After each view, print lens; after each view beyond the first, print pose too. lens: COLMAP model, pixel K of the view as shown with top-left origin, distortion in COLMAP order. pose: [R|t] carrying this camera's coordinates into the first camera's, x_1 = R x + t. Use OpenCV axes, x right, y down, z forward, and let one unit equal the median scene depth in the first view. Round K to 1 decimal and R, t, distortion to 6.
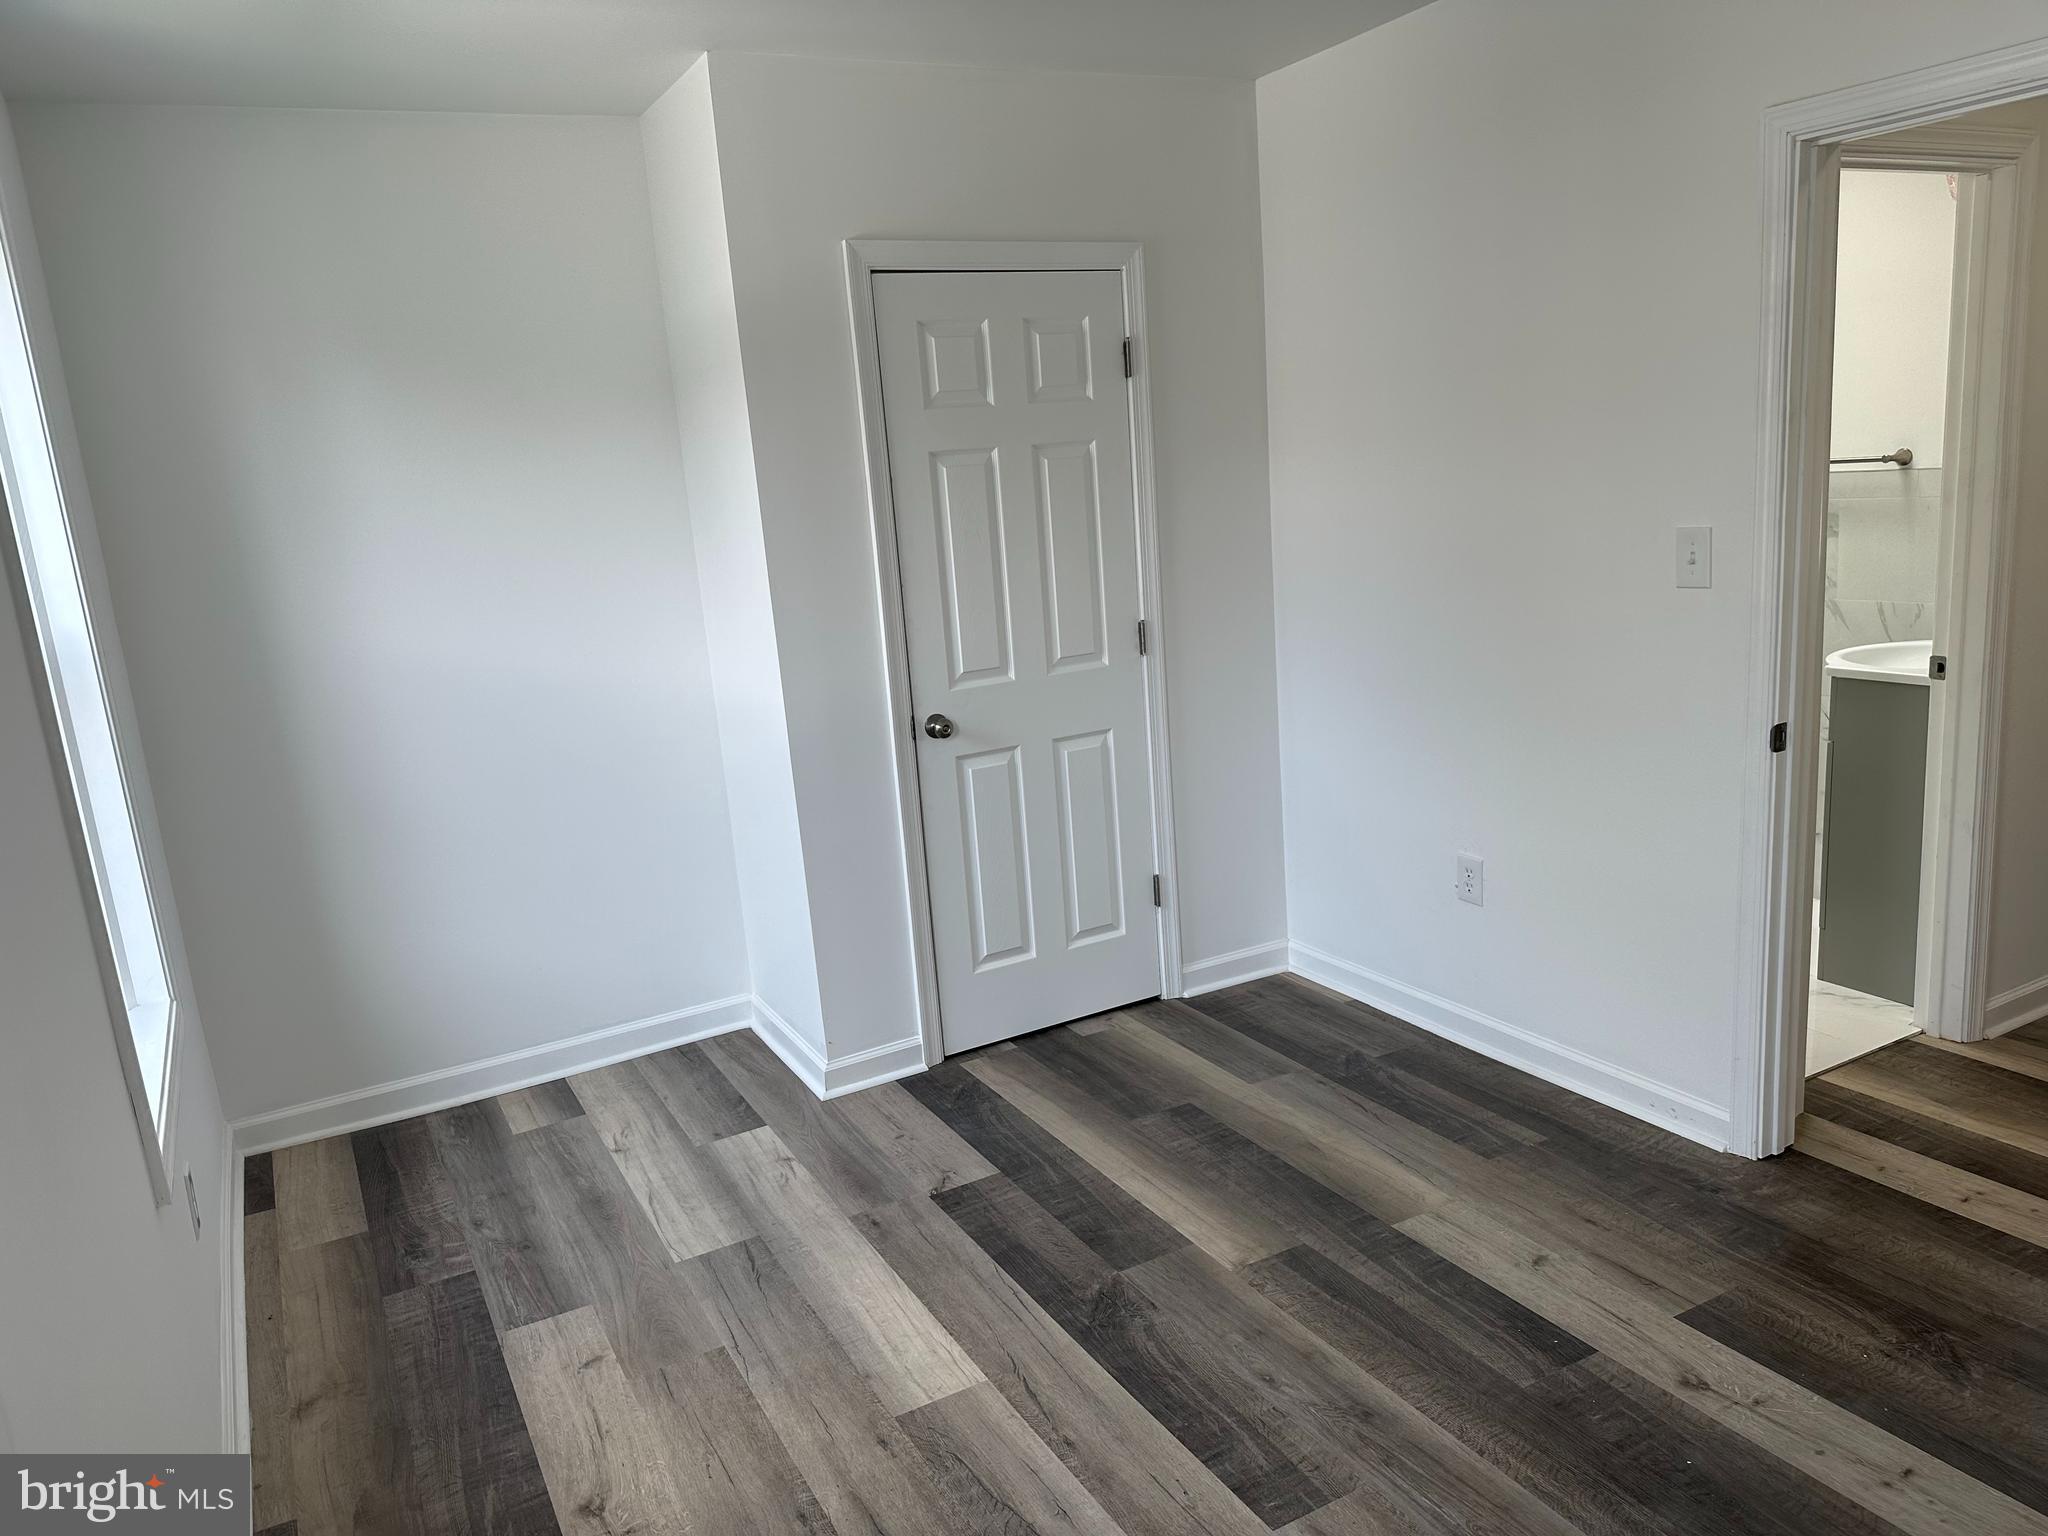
lens RADIAL K [[1437.1, 0, 1017.6], [0, 1437.1, 768.0], [0, 0, 1]] dist [0.068878, -0.108527]
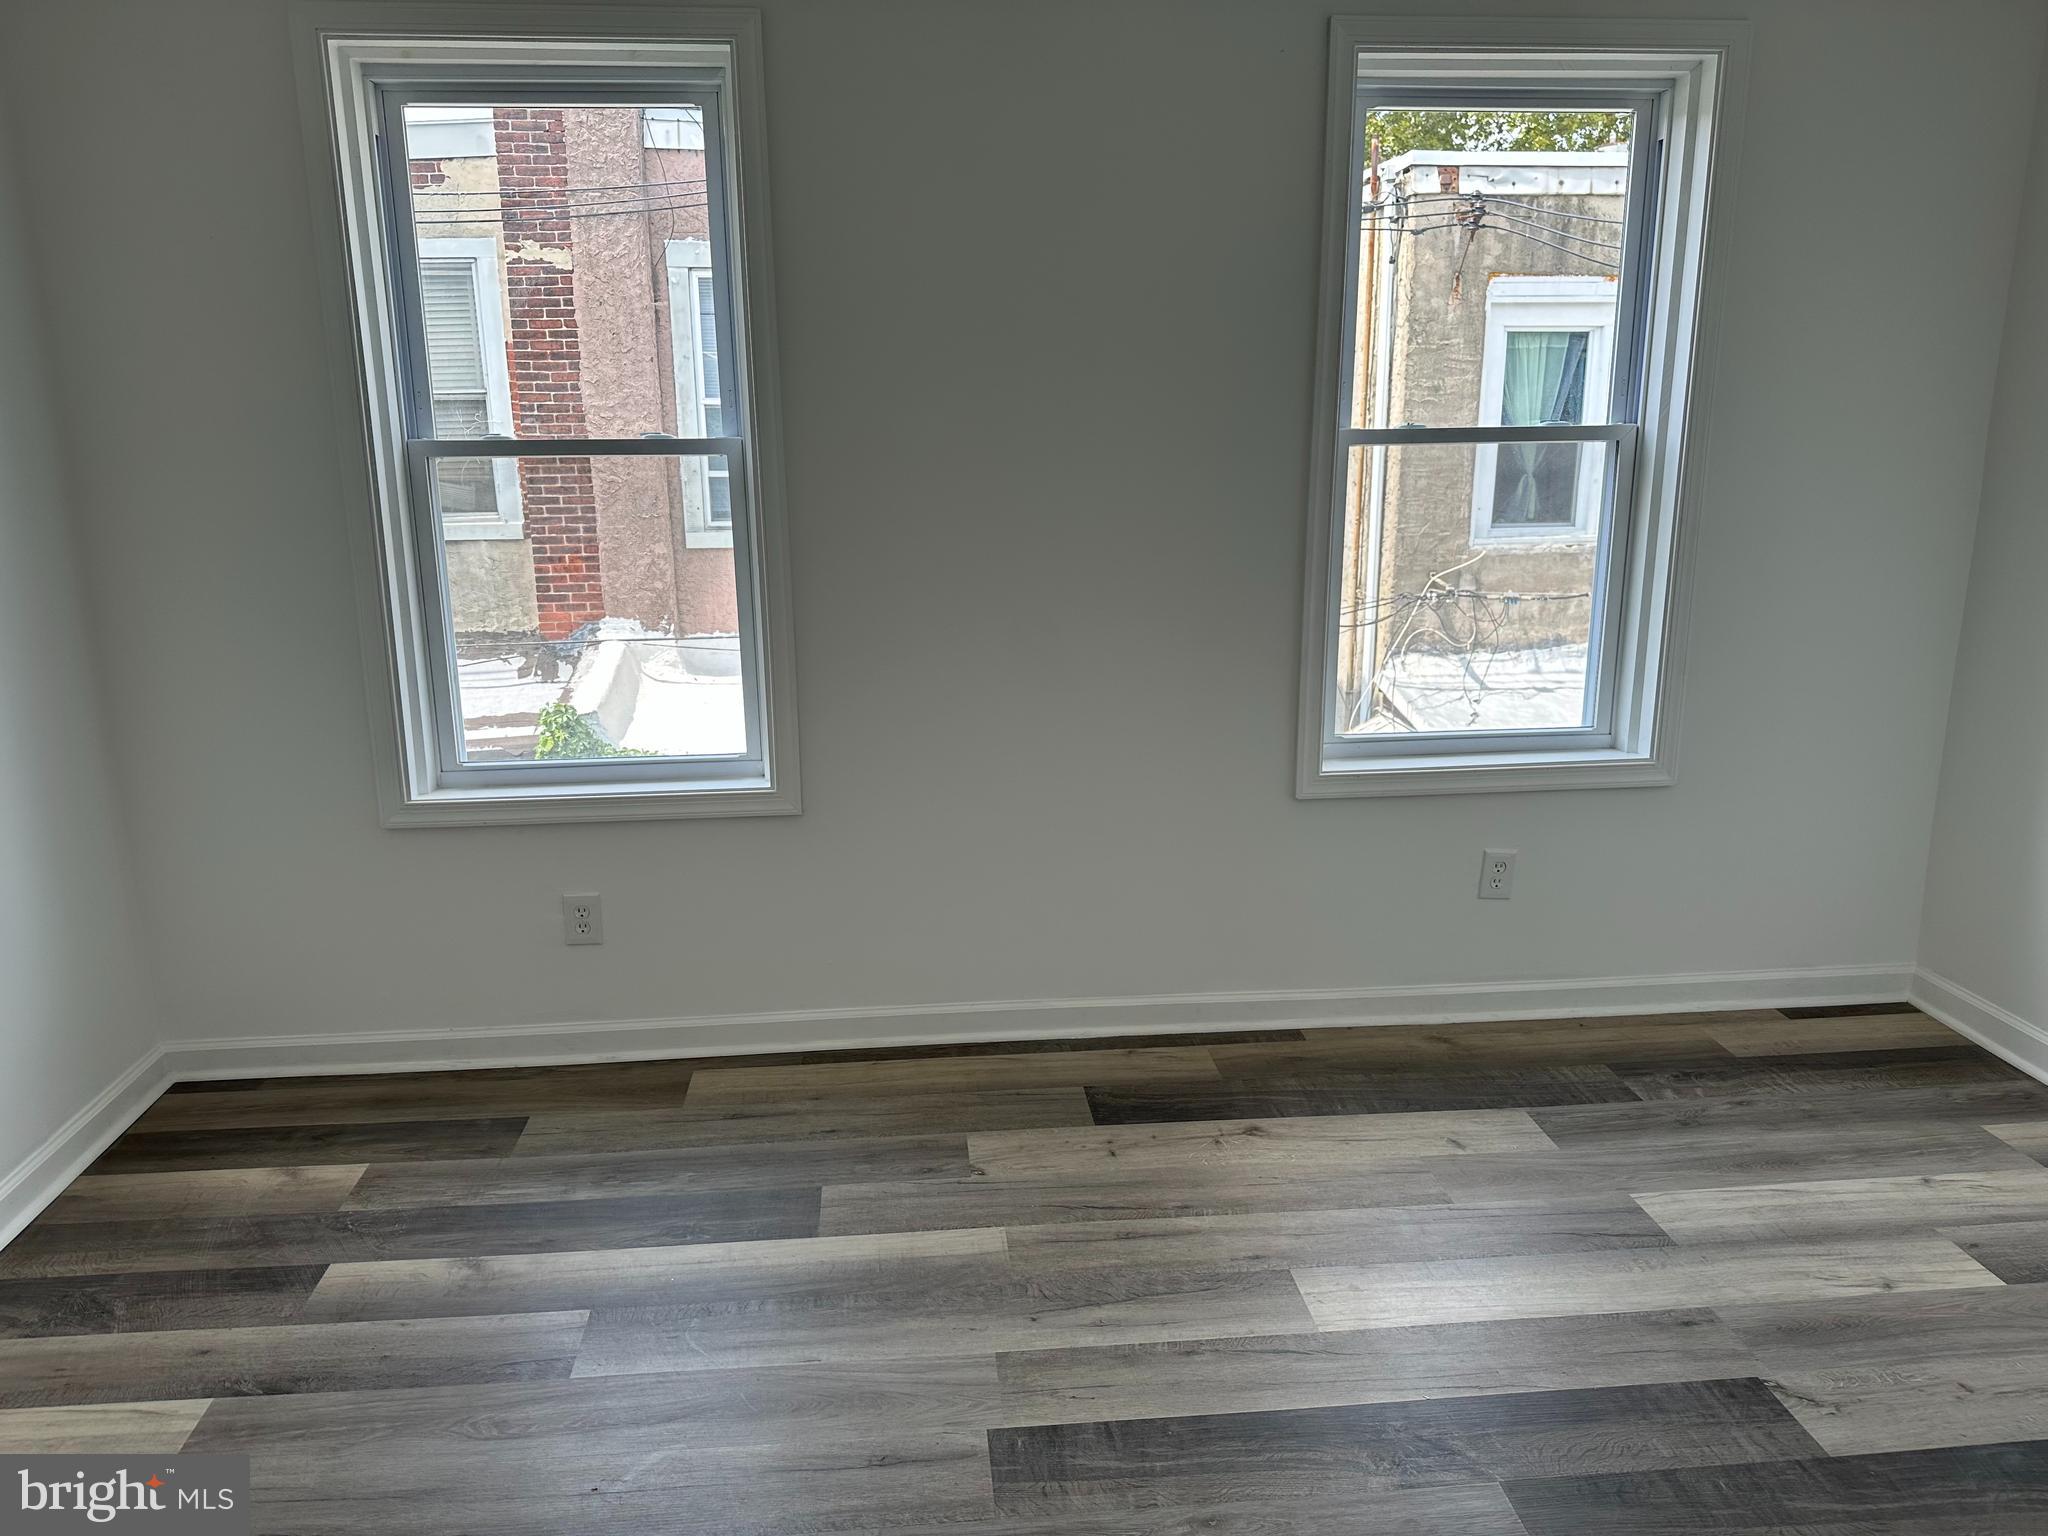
lens RADIAL K [[1443.5, 0, 1008.9], [0, 1443.5, 763.1], [0, 0, 1]] dist [0.062183, -0.081823]
pose [[-0.390275, 0.296133, -0.871775, 0.574855], [-0.150426, 0.913630, 0.377693, -0.180926], [0.908327, 0.278542, -0.312021, 0.748748]]
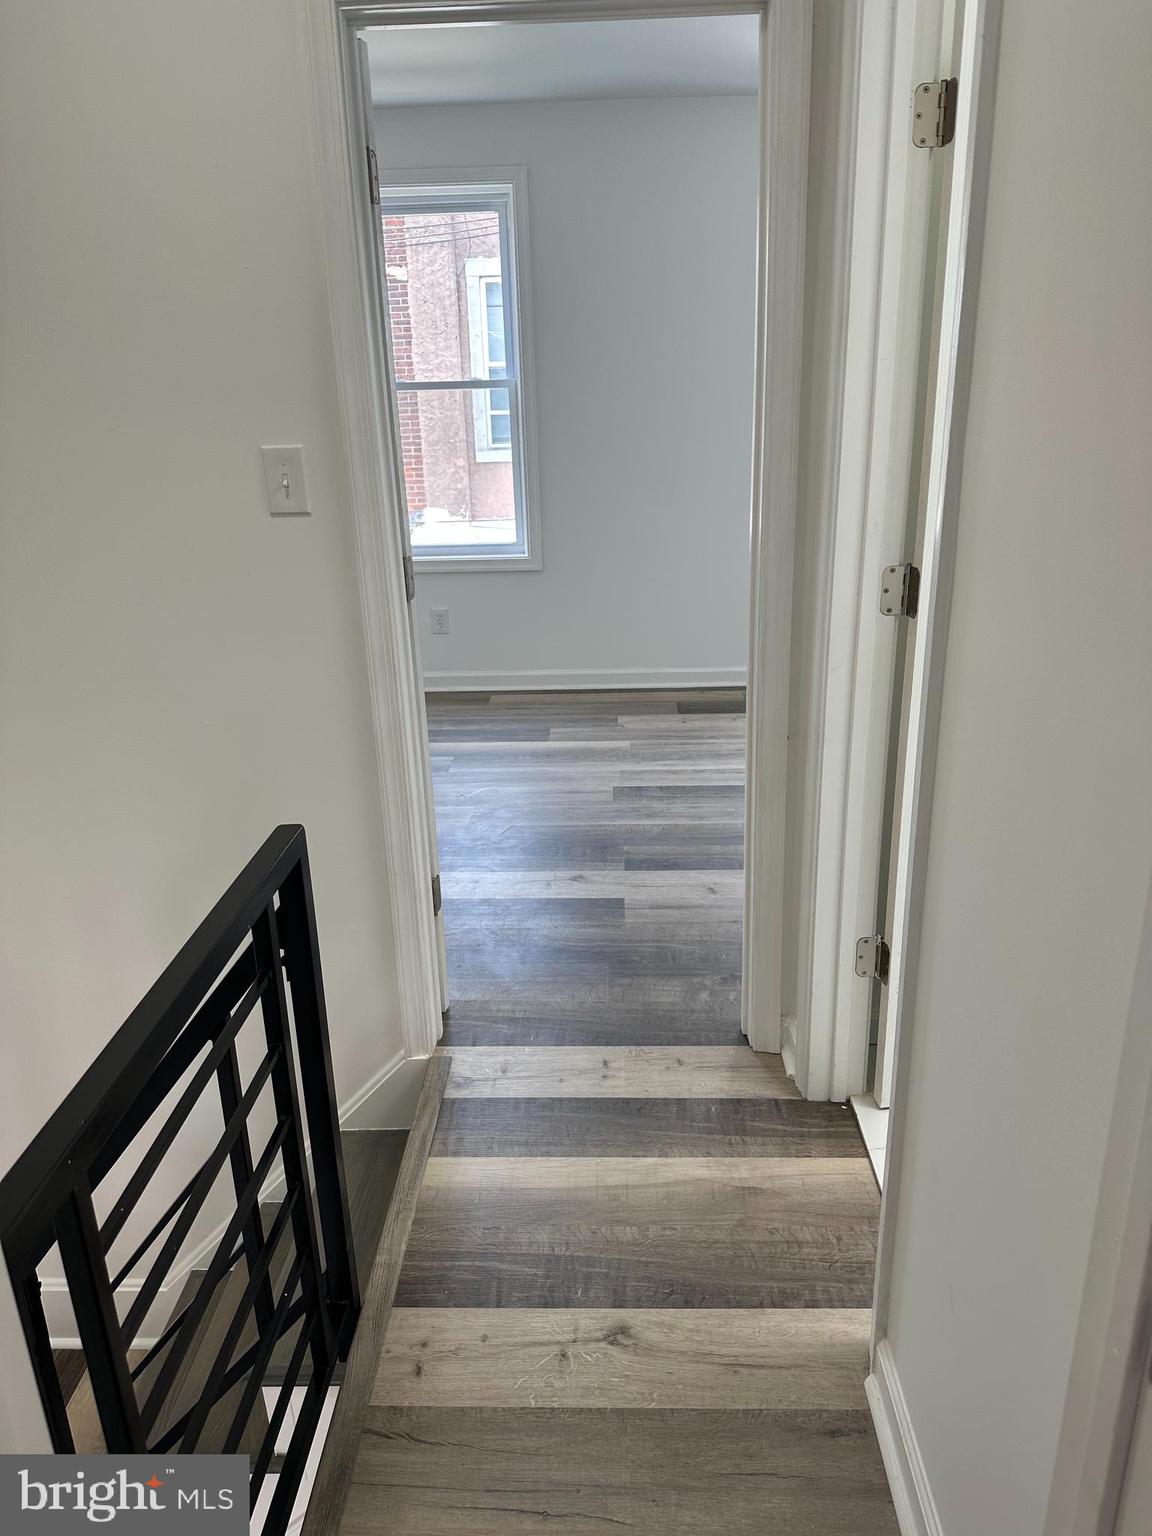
lens RADIAL K [[1076.2, 0, 570.2], [0, 1076.2, 769.6], [0, 0, 1]] dist [0.077206, -0.111658]
pose [[-0.498417, 0.381453, -0.778508, 1.044751], [-0.112834, 0.861816, 0.494511, -0.267210], [0.859563, 0.334315, -0.386503, 1.032458]]
